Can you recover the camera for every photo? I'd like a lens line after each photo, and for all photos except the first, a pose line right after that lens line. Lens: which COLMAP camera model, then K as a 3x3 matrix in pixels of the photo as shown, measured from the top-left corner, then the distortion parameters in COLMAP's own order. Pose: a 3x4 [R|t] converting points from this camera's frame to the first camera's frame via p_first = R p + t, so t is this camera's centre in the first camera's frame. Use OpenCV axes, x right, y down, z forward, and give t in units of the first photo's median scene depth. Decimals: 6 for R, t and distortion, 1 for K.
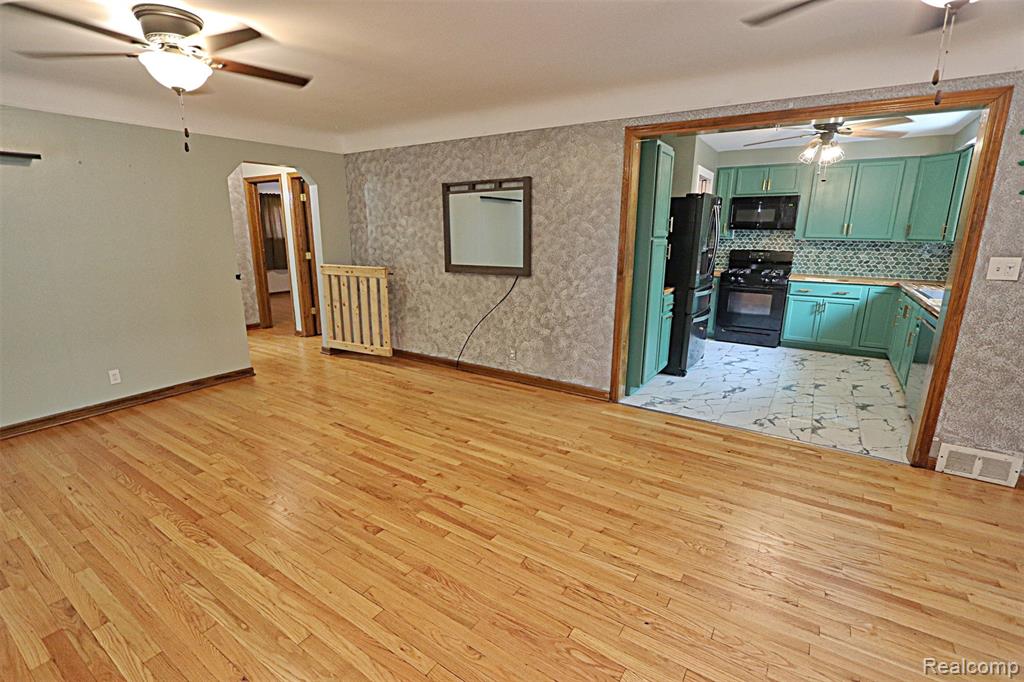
lens RADIAL K [[471.1, 0, 510.9], [0, 471.1, 341.8], [0, 0, 1]] dist [-0.013730, -0.000209]
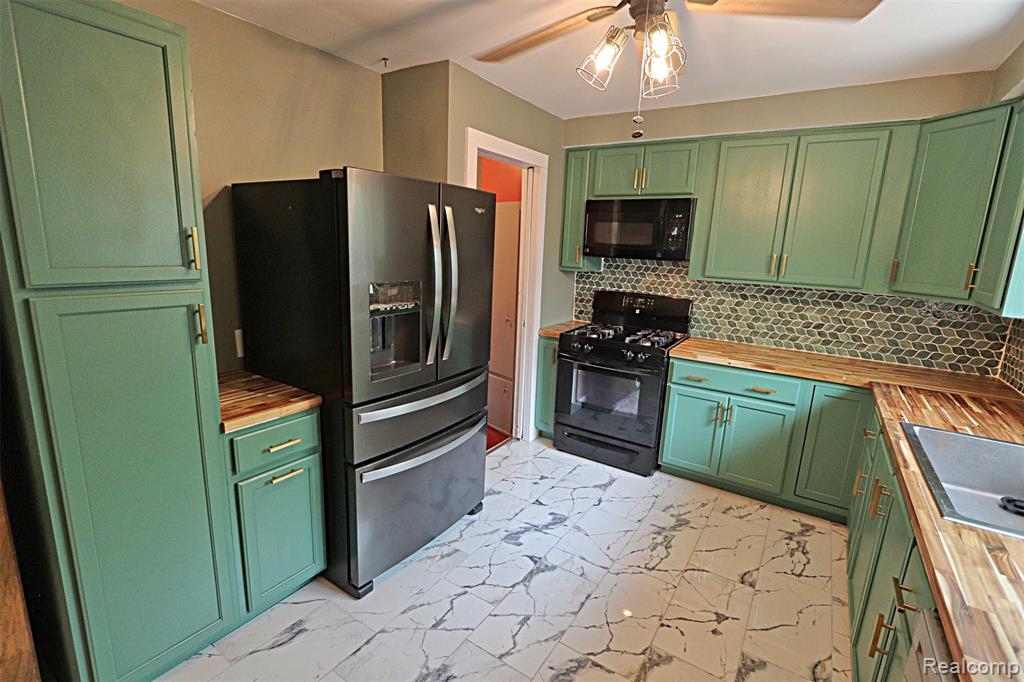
lens RADIAL K [[471.1, 0, 510.6], [0, 471.1, 342.1], [0, 0, 1]] dist [-0.013730, -0.000209]
pose [[0.999404, 0.034511, -0.000340, 0.414752], [-0.034509, 0.999105, -0.024463, -0.129161], [-0.000504, 0.024460, 0.999701, 0.469772]]
